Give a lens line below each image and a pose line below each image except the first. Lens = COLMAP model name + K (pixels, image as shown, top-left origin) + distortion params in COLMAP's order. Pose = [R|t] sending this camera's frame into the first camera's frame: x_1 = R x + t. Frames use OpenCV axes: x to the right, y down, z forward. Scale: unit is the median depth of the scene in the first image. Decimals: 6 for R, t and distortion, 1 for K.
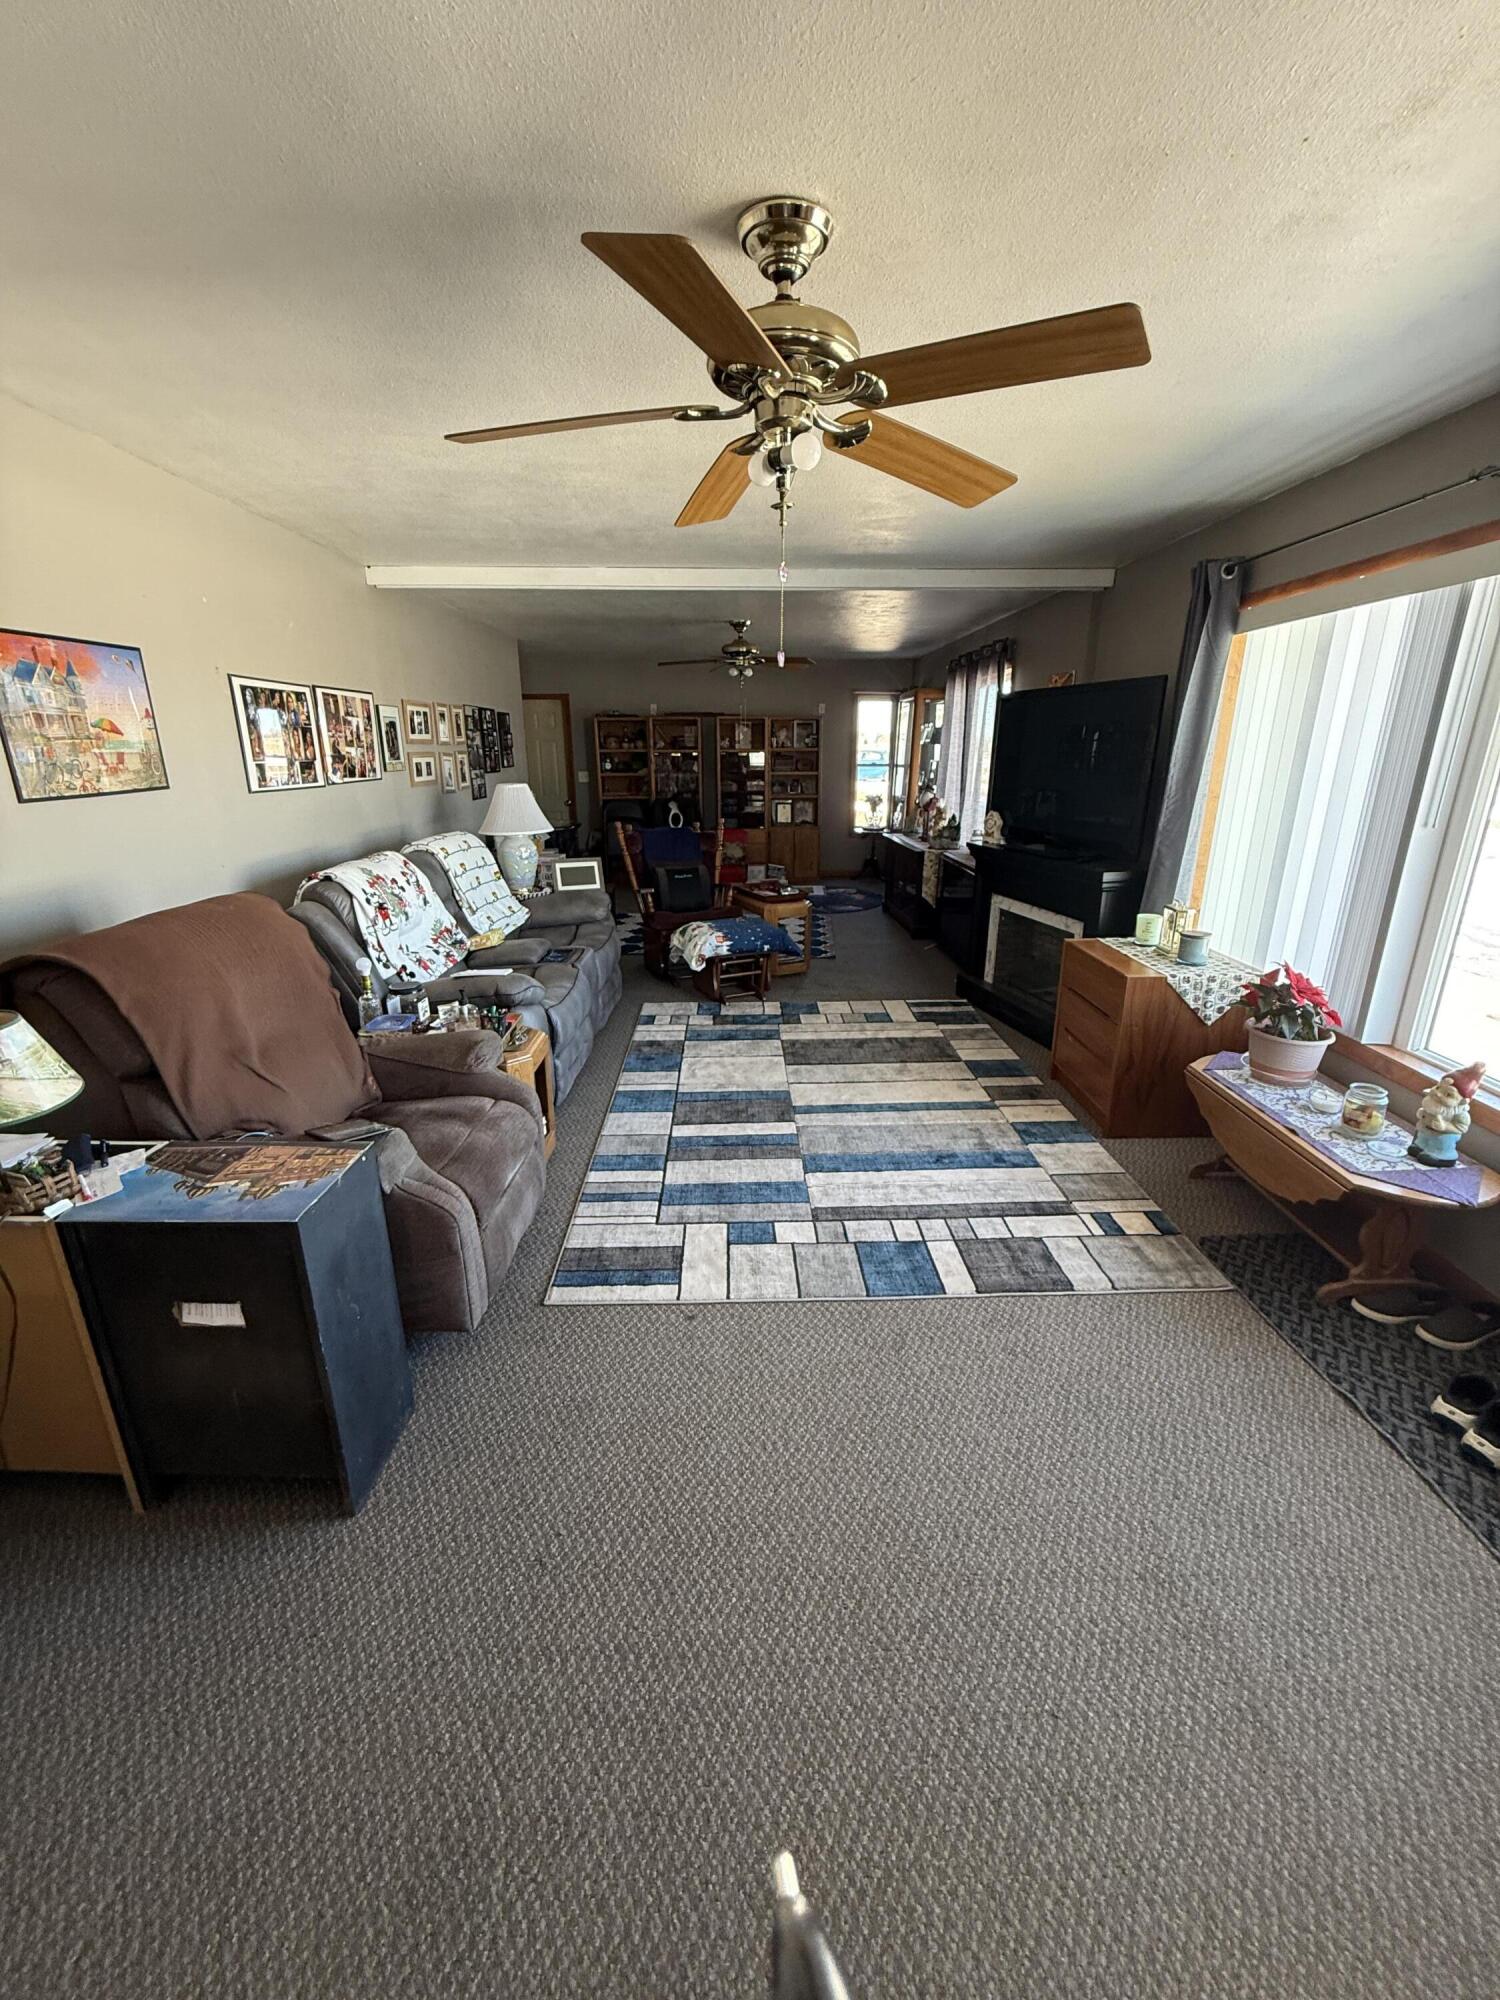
lens RADIAL K [[790.7, 0, 752.7], [0, 790.7, 993.5], [0, 0, 1]] dist [-0.000148, -0.000470]
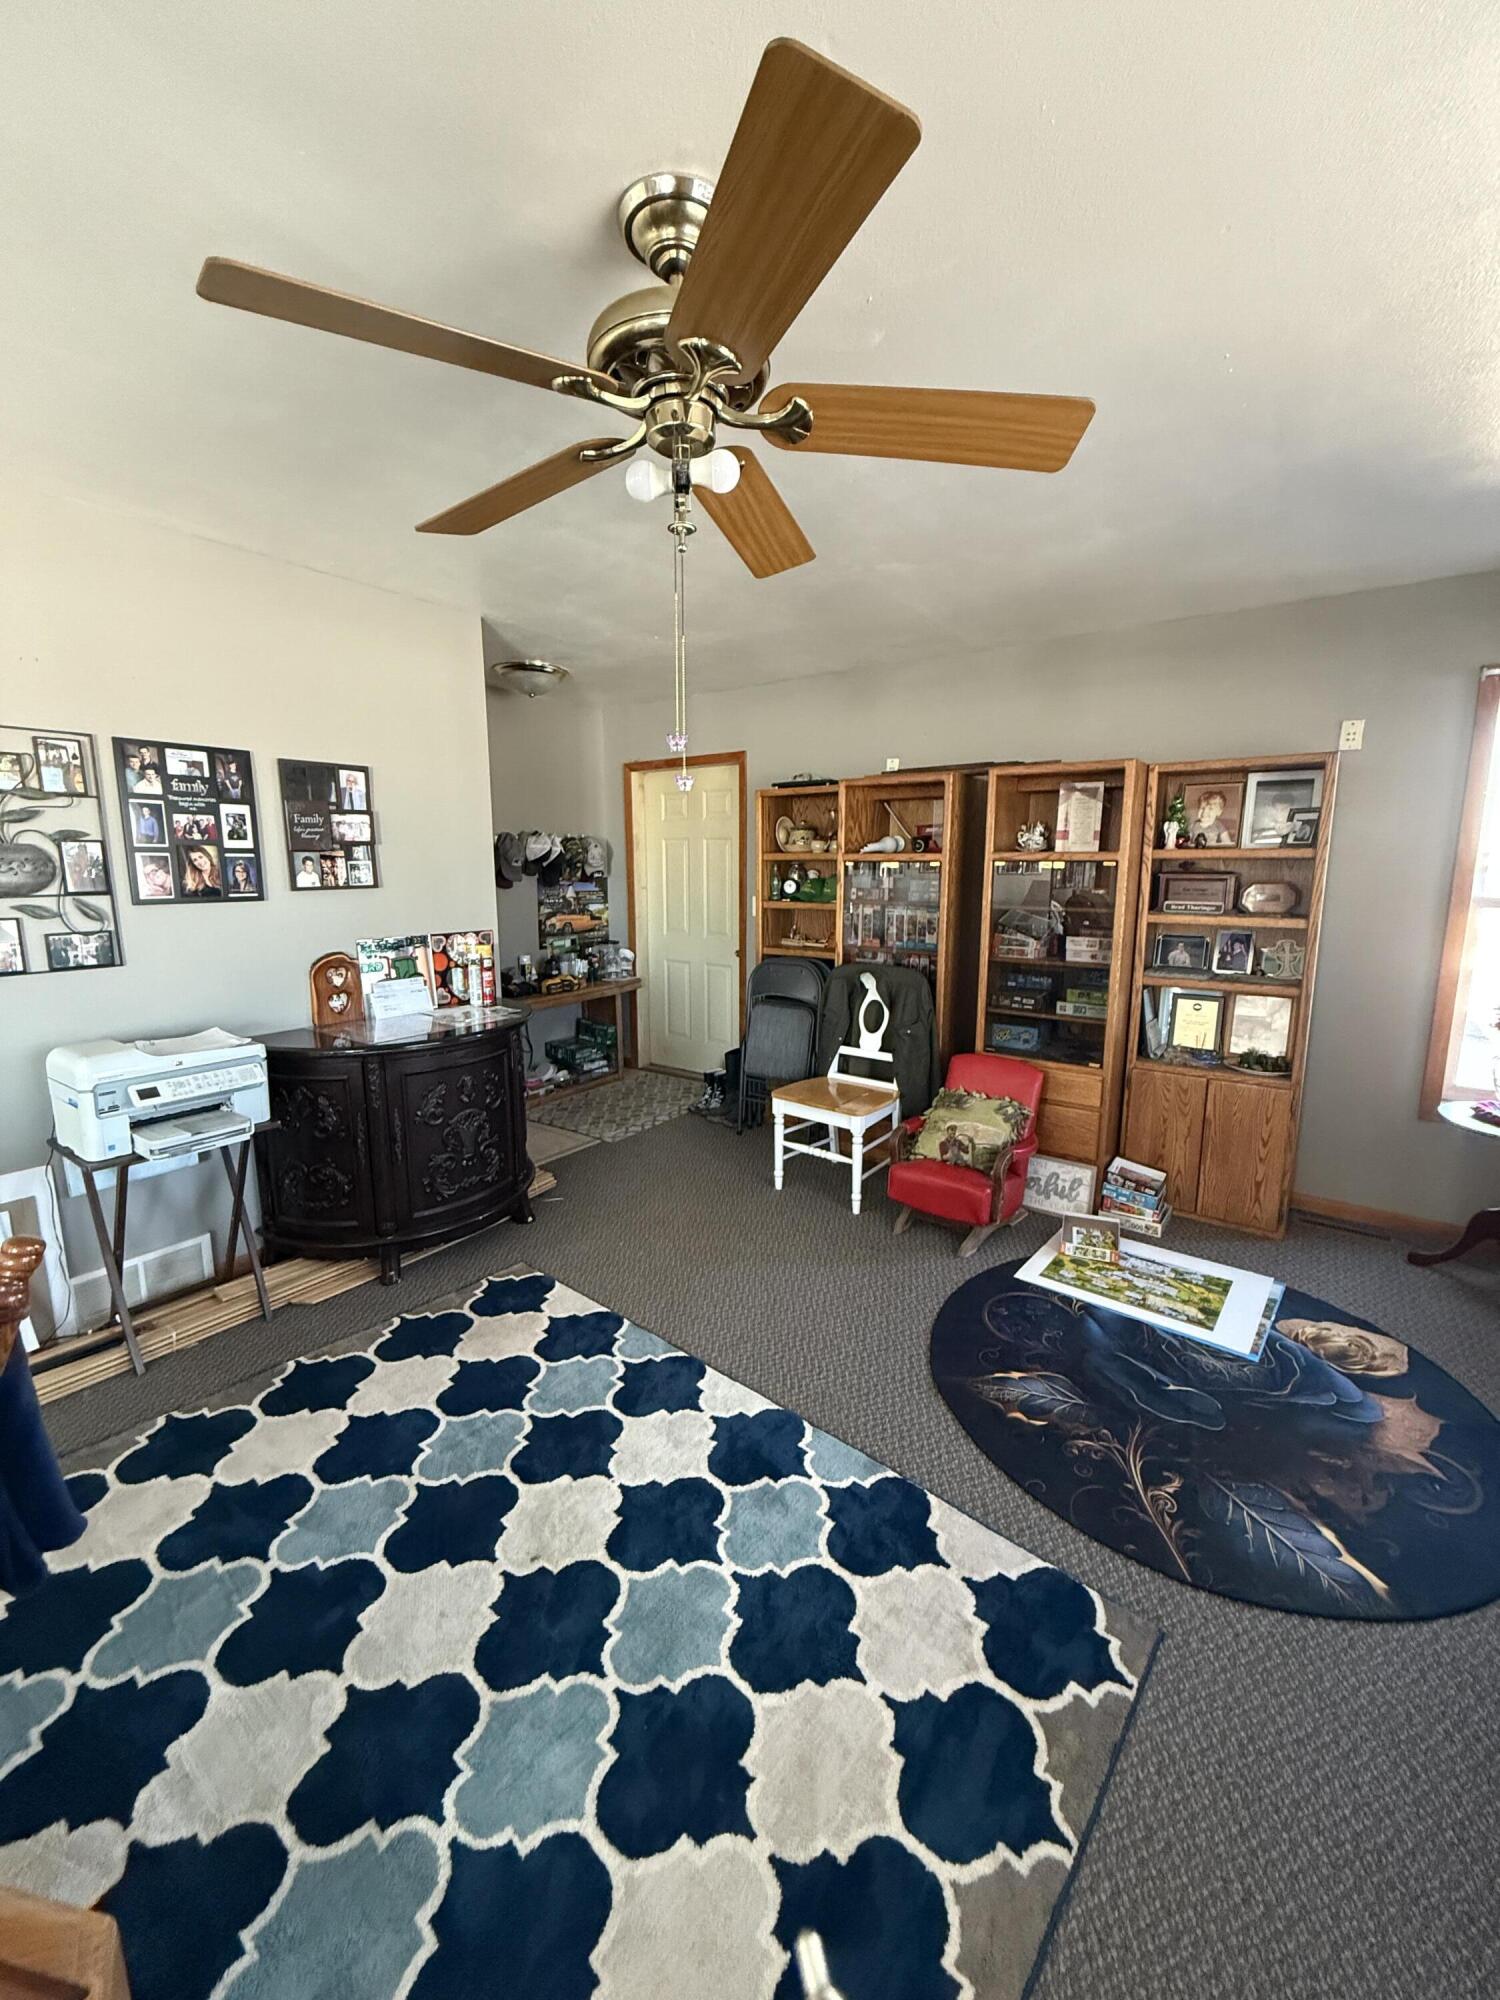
lens RADIAL K [[790.7, 0, 752.7], [0, 790.7, 993.5], [0, 0, 1]] dist [-0.000148, -0.000470]
pose [[0.795718, 0.102437, -0.596942, 0.250633], [-0.182882, 0.980226, -0.075570, -0.472095], [0.577397, 0.169302, 0.798718, 1.572471]]
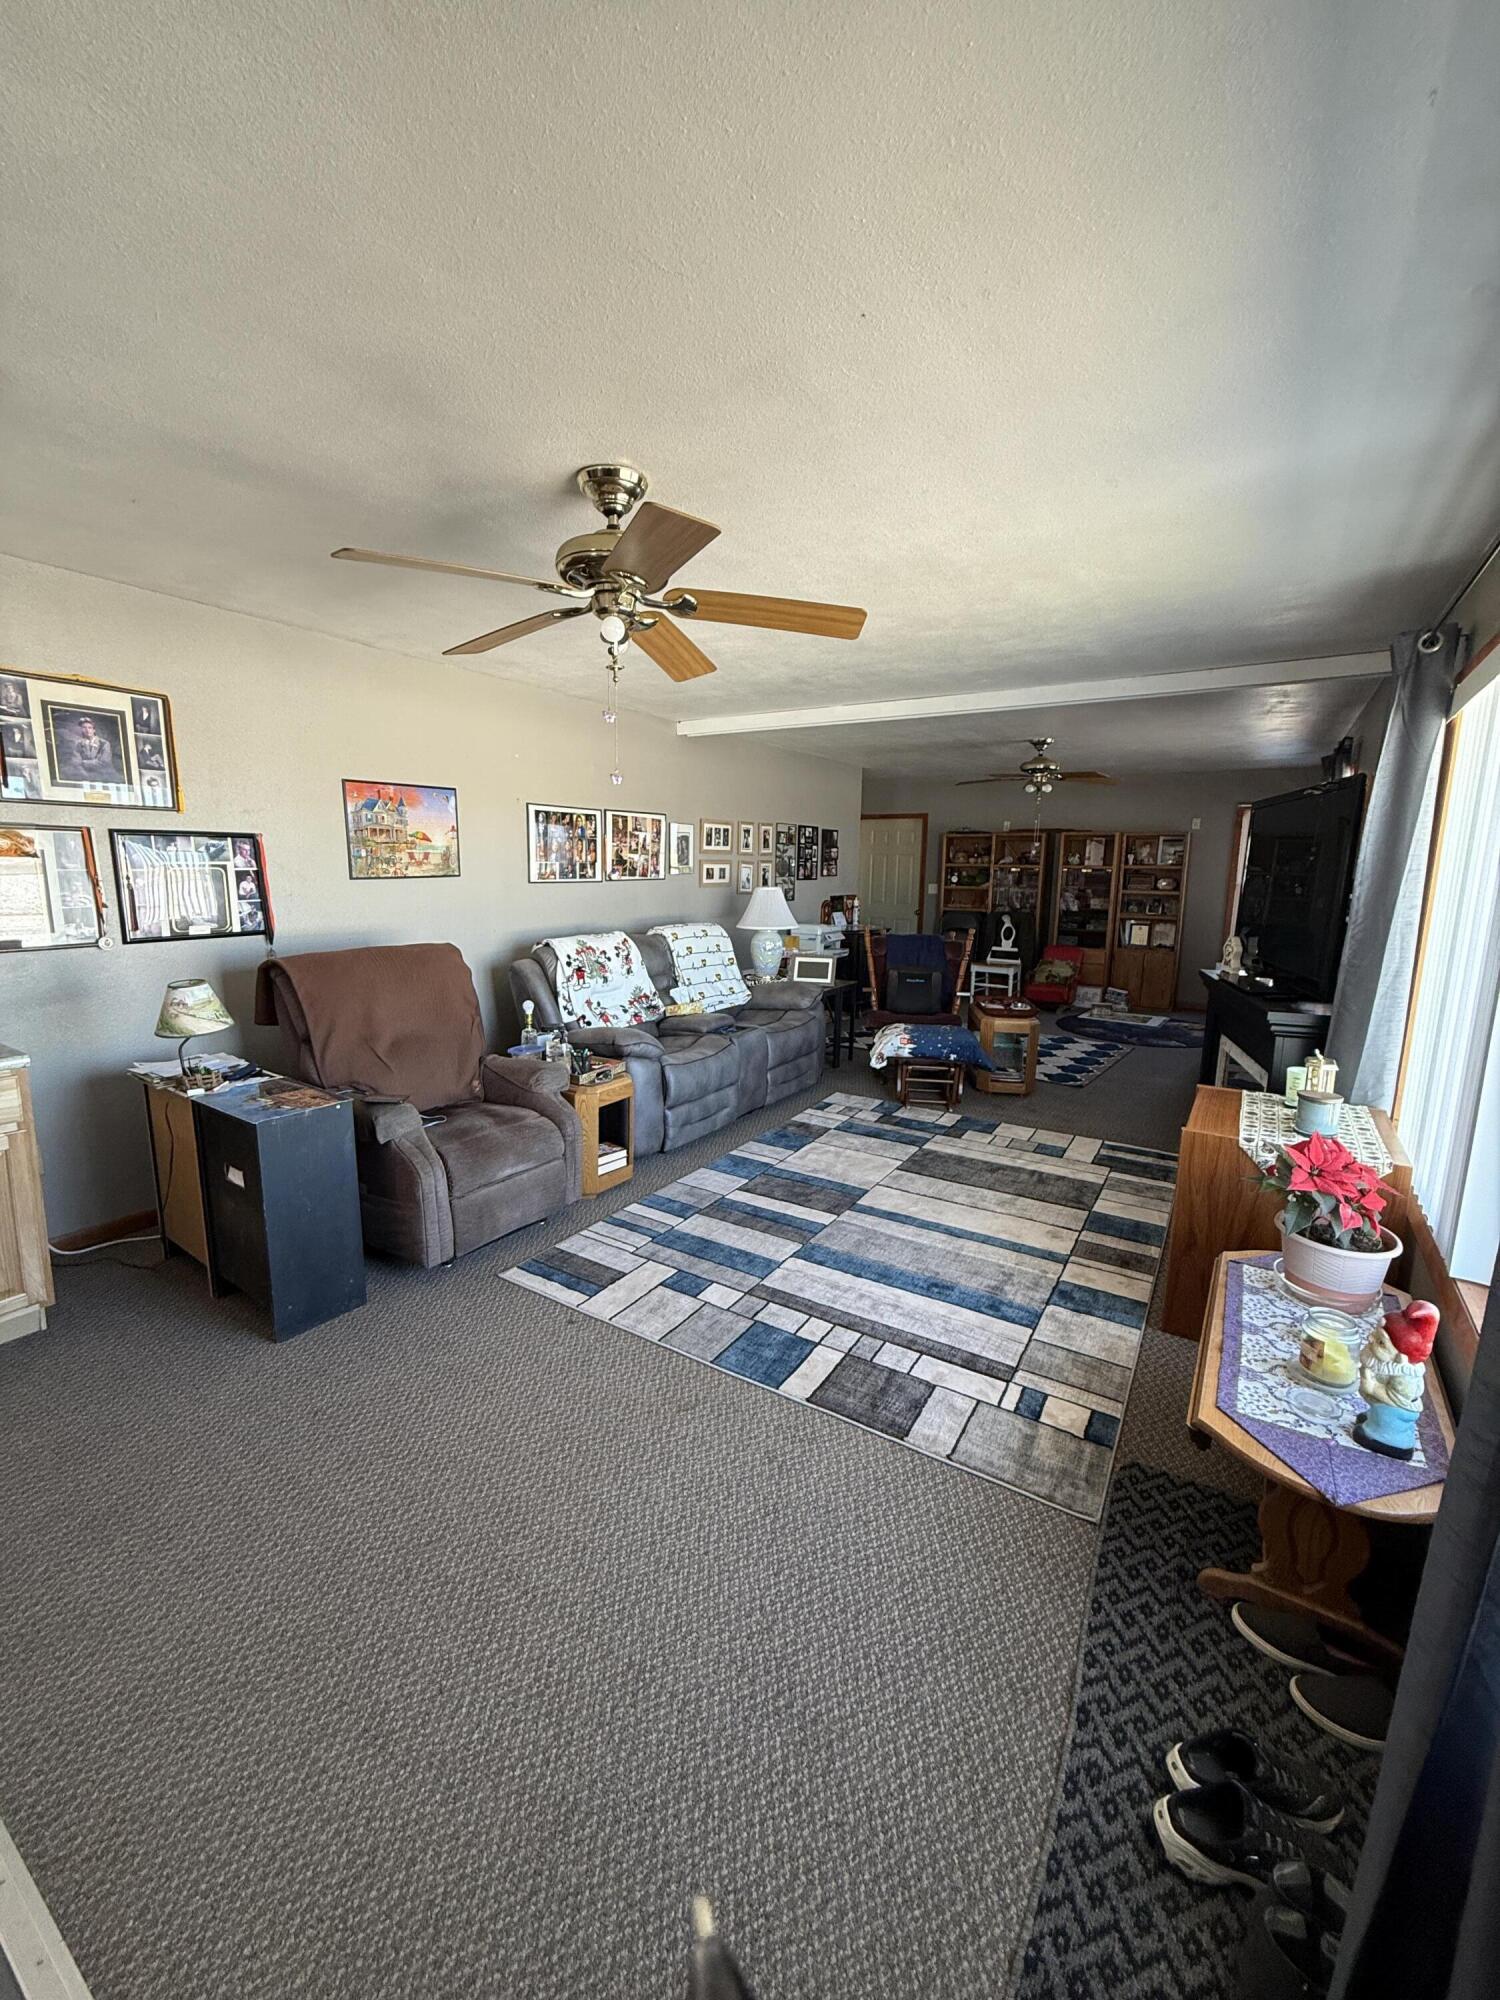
lens RADIAL K [[790.7, 0, 752.7], [0, 790.7, 993.5], [0, 0, 1]] dist [-0.000148, -0.000470]
pose [[0.833871, 0.104463, -0.541984, 0.451660], [-0.179684, 0.979816, -0.087601, -0.006226], [0.521893, 0.170433, 0.835811, 0.052198]]
